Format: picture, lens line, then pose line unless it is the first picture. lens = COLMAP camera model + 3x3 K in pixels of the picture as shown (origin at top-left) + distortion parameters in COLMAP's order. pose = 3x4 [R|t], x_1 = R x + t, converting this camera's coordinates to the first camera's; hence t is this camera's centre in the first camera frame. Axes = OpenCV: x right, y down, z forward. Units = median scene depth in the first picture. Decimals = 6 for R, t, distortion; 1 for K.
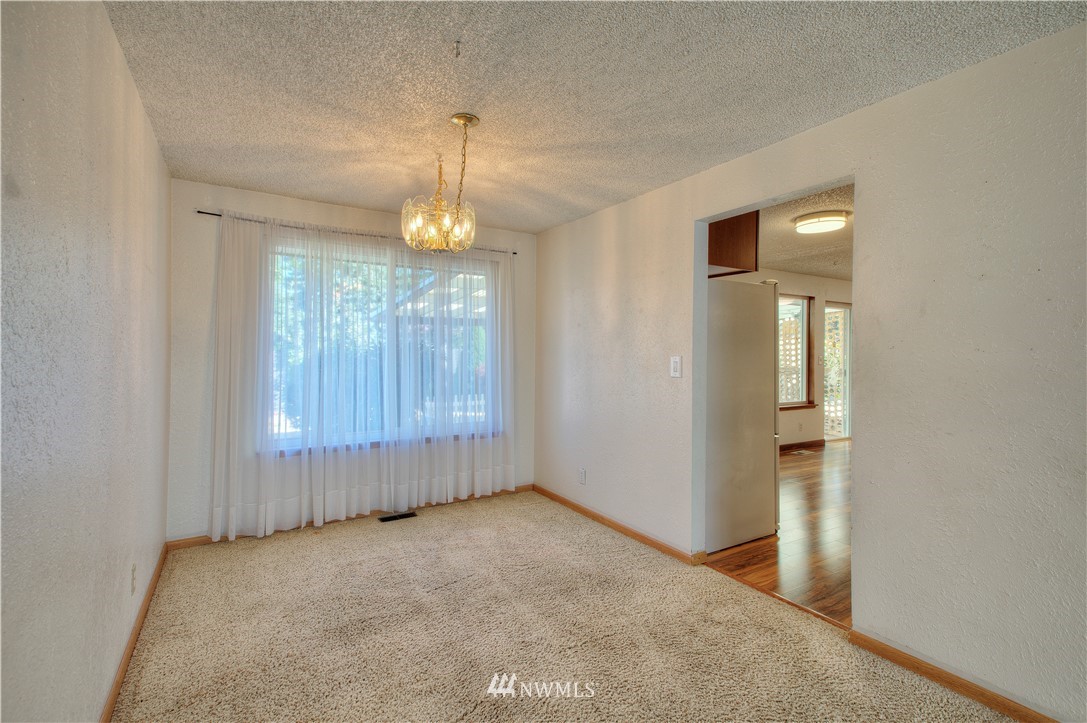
lens RADIAL K [[498.8, 0, 539.5], [0, 498.8, 349.5], [0, 0, 1]] dist [0.026430, -0.005197]
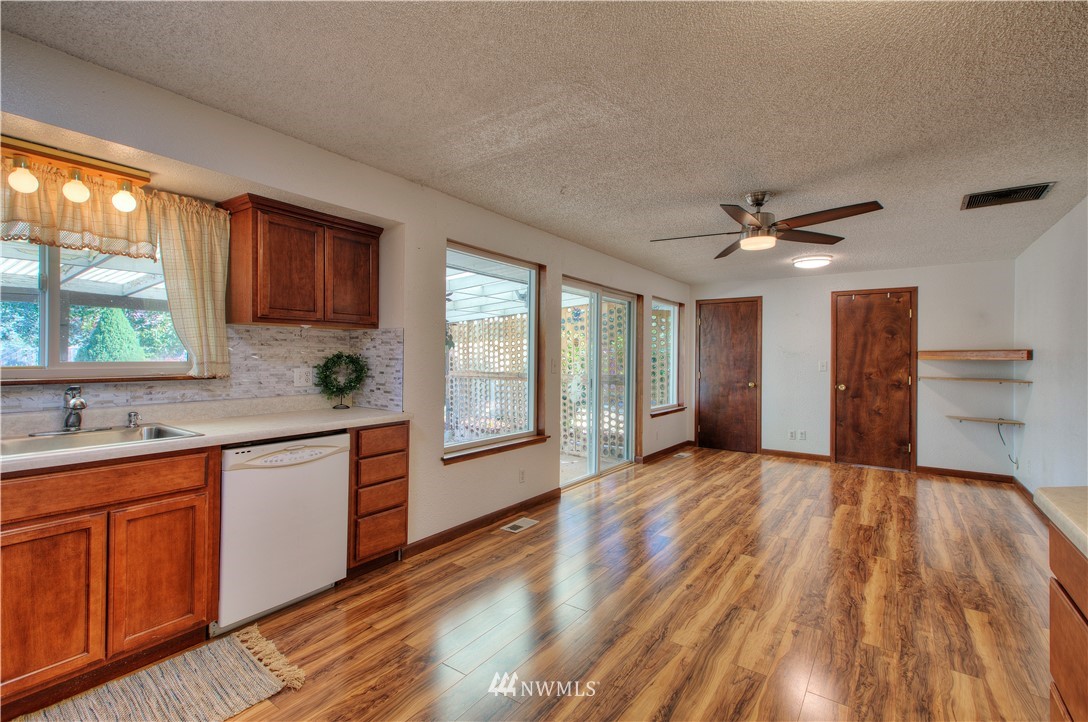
lens RADIAL K [[499.3, 0, 539.8], [0, 499.3, 361.0], [0, 0, 1]] dist [0.026430, -0.005197]
pose [[0.920394, -0.003158, 0.390981, 0.202562], [-0.003921, 0.999843, 0.017306, 0.002415], [-0.390974, -0.017462, 0.920236, 0.291105]]
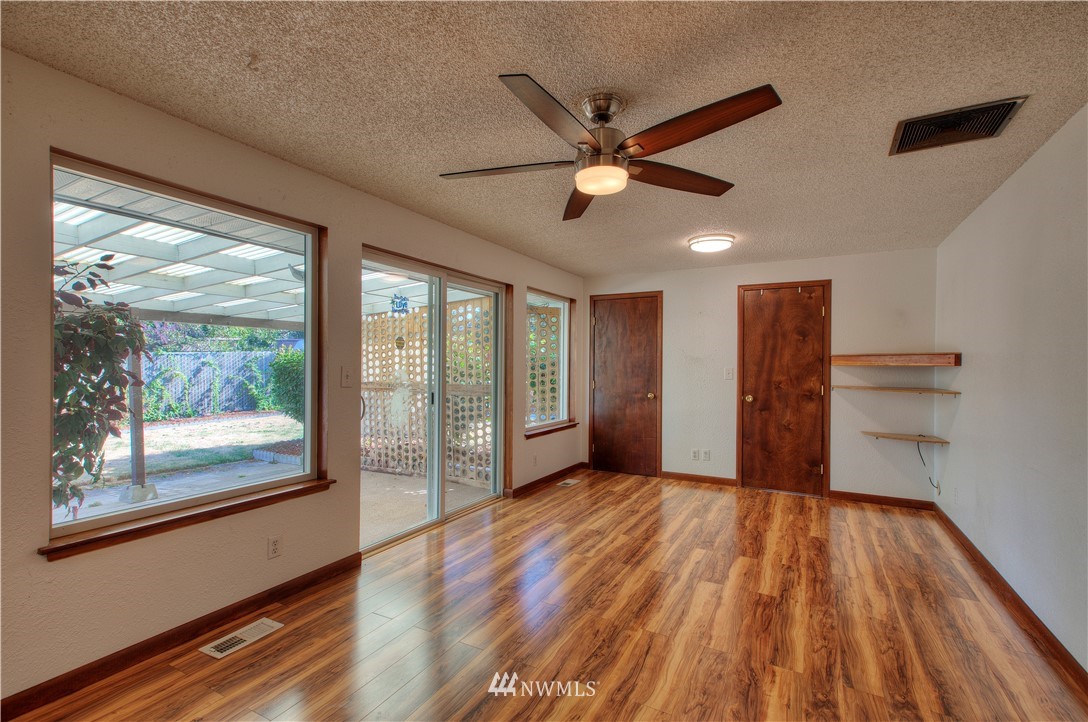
lens RADIAL K [[499.3, 0, 541.3], [0, 499.3, 373.7], [0, 0, 1]] dist [0.026430, -0.005197]
pose [[0.865593, -0.012389, 0.500595, 0.338369], [-0.002600, 0.999569, 0.029234, 0.003493], [-0.500742, -0.026607, 0.865188, 0.372287]]
